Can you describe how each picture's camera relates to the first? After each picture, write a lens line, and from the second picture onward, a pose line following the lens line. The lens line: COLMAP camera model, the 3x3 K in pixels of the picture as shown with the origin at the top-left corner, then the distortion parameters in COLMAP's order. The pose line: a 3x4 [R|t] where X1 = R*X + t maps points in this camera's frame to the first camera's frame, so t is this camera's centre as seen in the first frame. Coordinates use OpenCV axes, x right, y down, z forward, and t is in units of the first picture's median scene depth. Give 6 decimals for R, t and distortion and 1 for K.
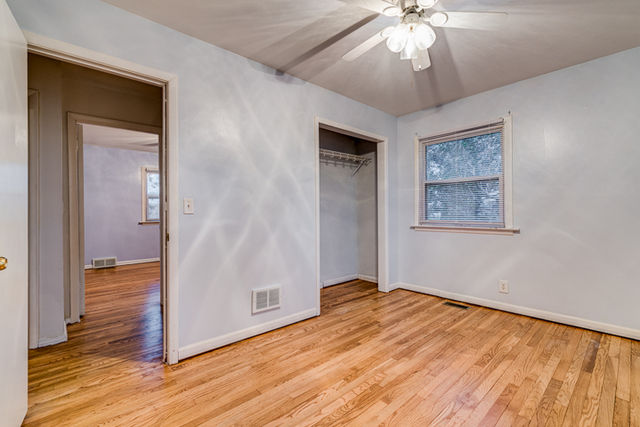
lens RADIAL K [[280.2, 0, 321.4], [0, 280.2, 213.4], [0, 0, 1]] dist [0.000287, -0.000605]
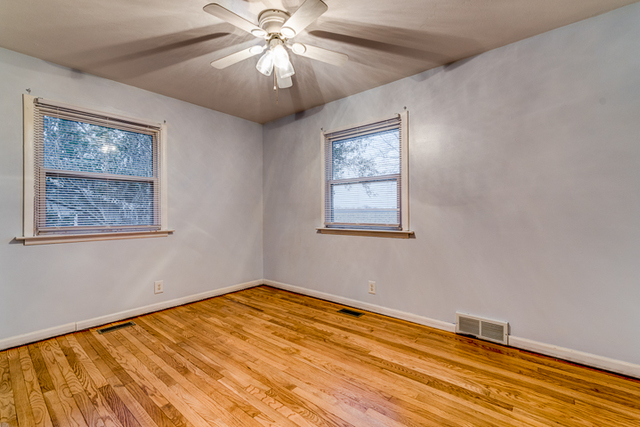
lens RADIAL K [[280.2, 0, 322.0], [0, 280.2, 212.8], [0, 0, 1]] dist [0.000287, -0.000605]
pose [[-0.135631, 0.007450, 0.990731, -0.530590], [0.009520, 0.999935, -0.006216, -0.000181], [-0.990714, 0.008589, -0.135693, 0.627988]]
